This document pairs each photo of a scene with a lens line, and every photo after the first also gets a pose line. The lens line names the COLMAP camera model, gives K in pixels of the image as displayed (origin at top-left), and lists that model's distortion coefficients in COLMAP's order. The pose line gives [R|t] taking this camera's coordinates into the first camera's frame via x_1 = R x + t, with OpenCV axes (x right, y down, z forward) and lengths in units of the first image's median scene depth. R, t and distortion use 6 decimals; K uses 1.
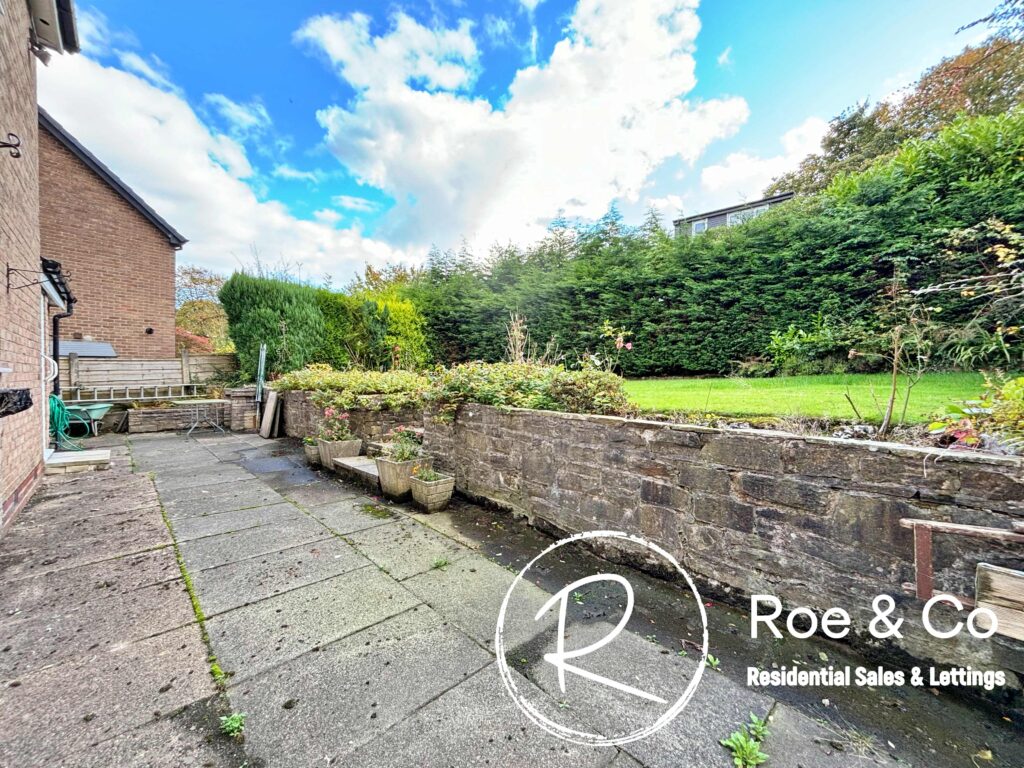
lens RADIAL K [[412.6, 0, 512.0], [0, 412.6, 384.0], [0, 0, 1]] dist [-0.000927, -0.000465]
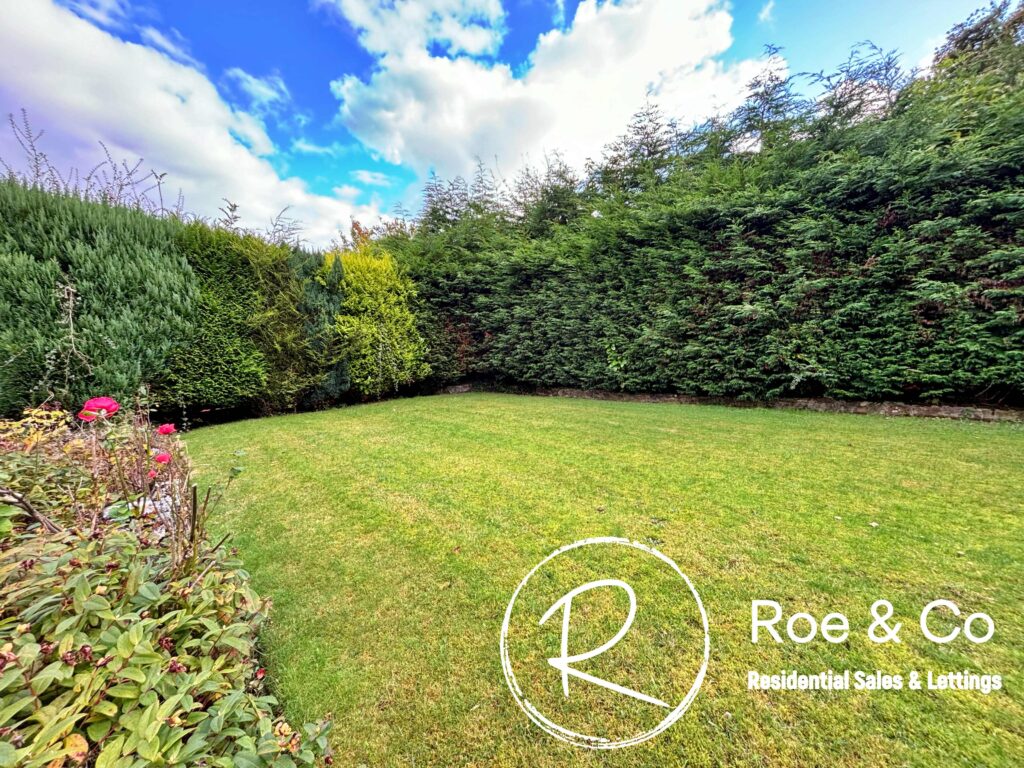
lens RADIAL K [[404.4, 0, 500.7], [0, 404.4, 383.9], [0, 0, 1]] dist [-0.000494, -0.000701]
pose [[0.997200, 0.007547, -0.074401, -0.059971], [-0.003279, 0.998350, 0.057323, -0.067865], [0.074711, -0.056918, 0.995580, 0.559105]]
